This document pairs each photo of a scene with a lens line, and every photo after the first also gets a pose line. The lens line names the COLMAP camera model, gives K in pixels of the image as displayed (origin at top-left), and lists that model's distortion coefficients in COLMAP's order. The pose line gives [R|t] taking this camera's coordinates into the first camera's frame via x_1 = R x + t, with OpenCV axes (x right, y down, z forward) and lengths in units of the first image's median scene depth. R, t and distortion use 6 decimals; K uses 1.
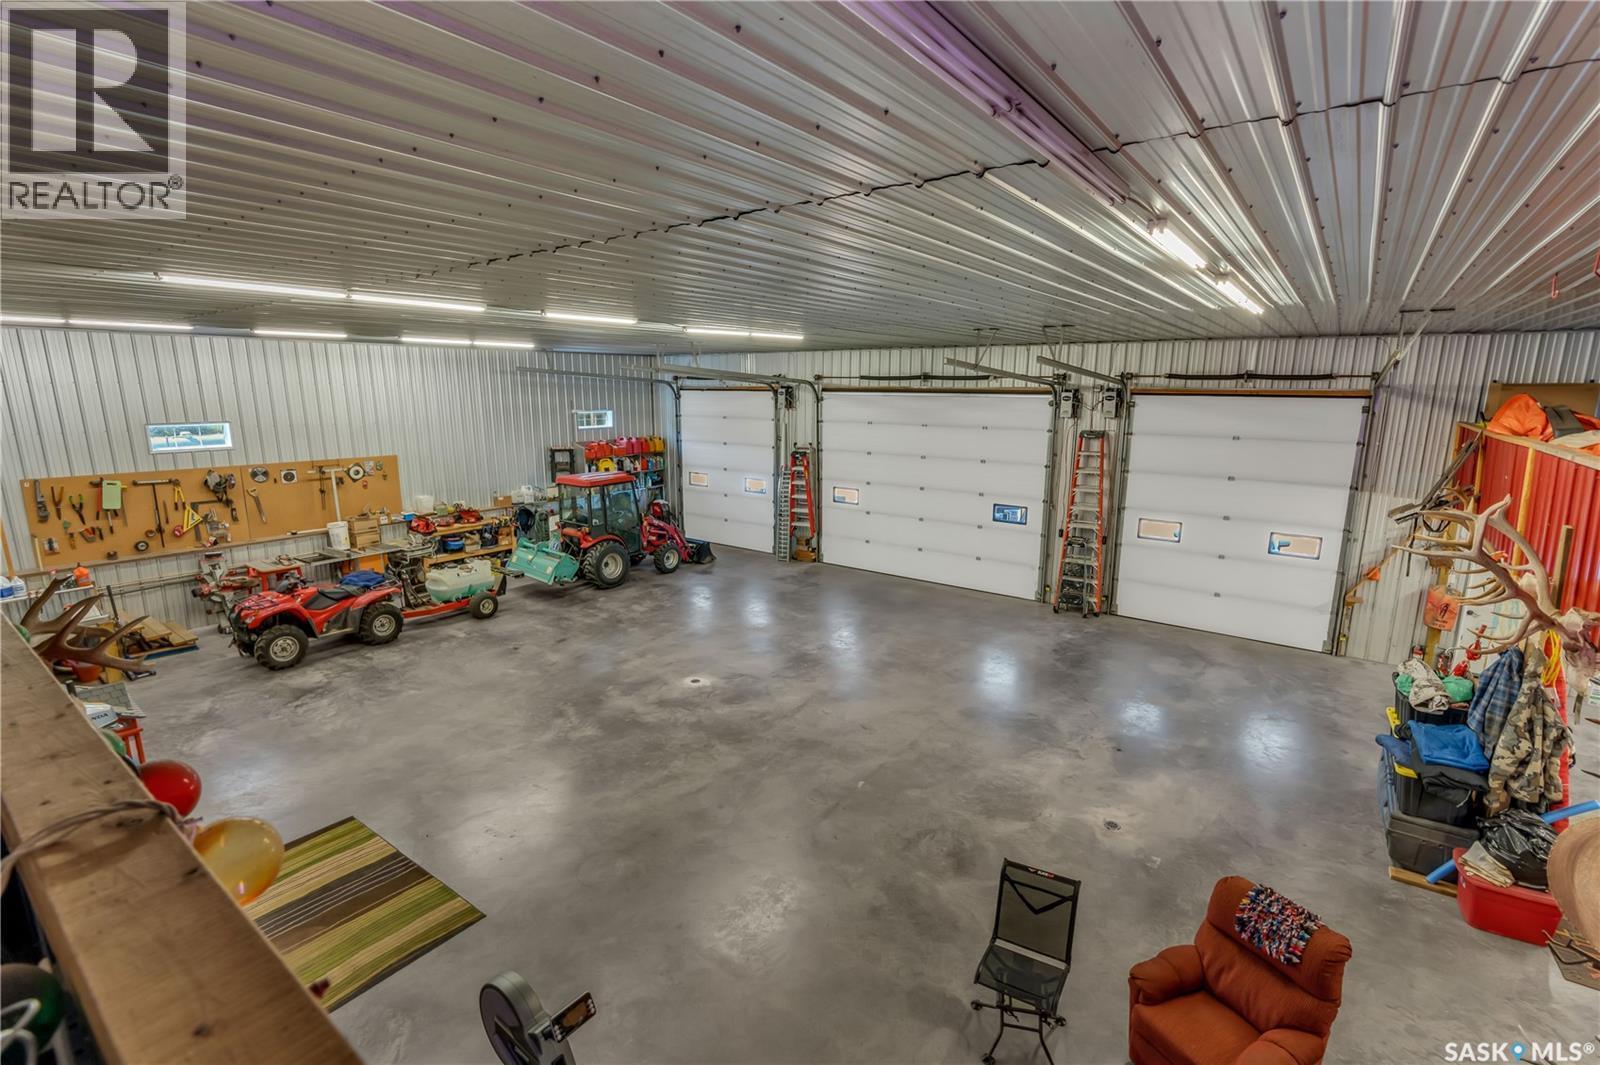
lens RADIAL K [[743.8, 0, 777.4], [0, 743.8, 530.2], [0, 0, 1]] dist [-0.009745, 0.004049]
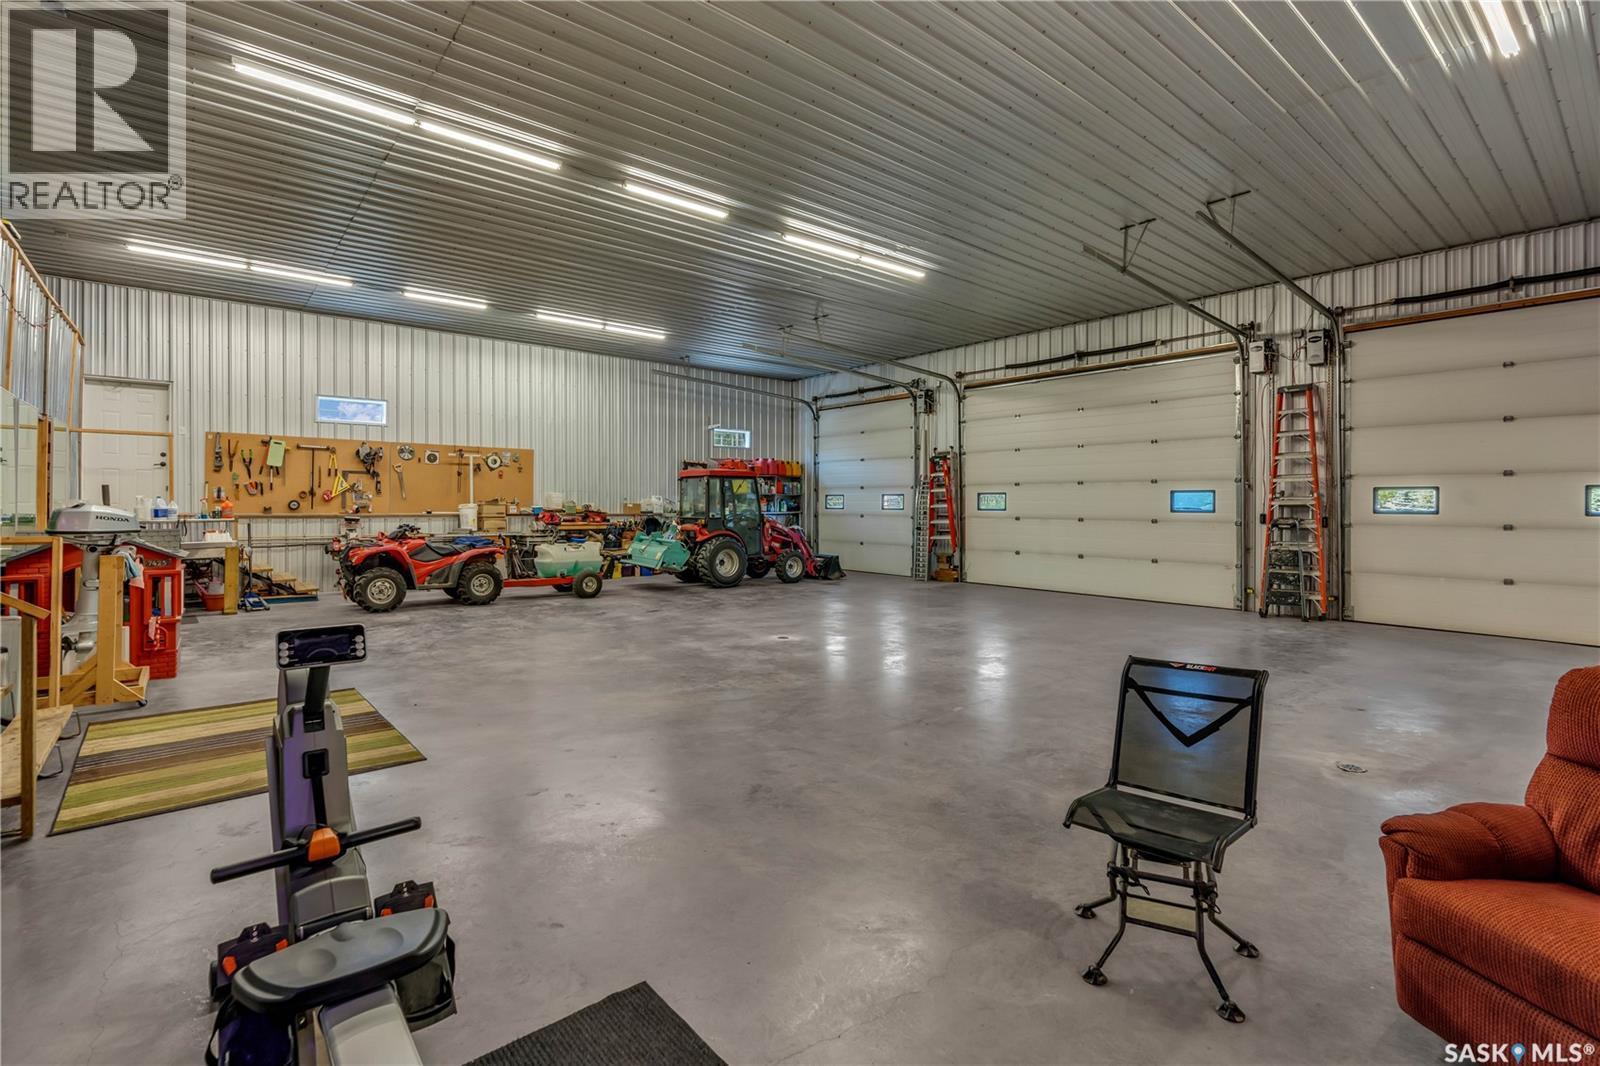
lens RADIAL K [[743.8, 0, 779.2], [0, 743.8, 497.5], [0, 0, 1]] dist [-0.009745, 0.004049]
pose [[0.972483, 0.004981, -0.232919, 0.064871], [-0.053245, 0.978062, -0.201393, 0.172805], [0.226806, 0.208254, 0.951415, 0.127703]]
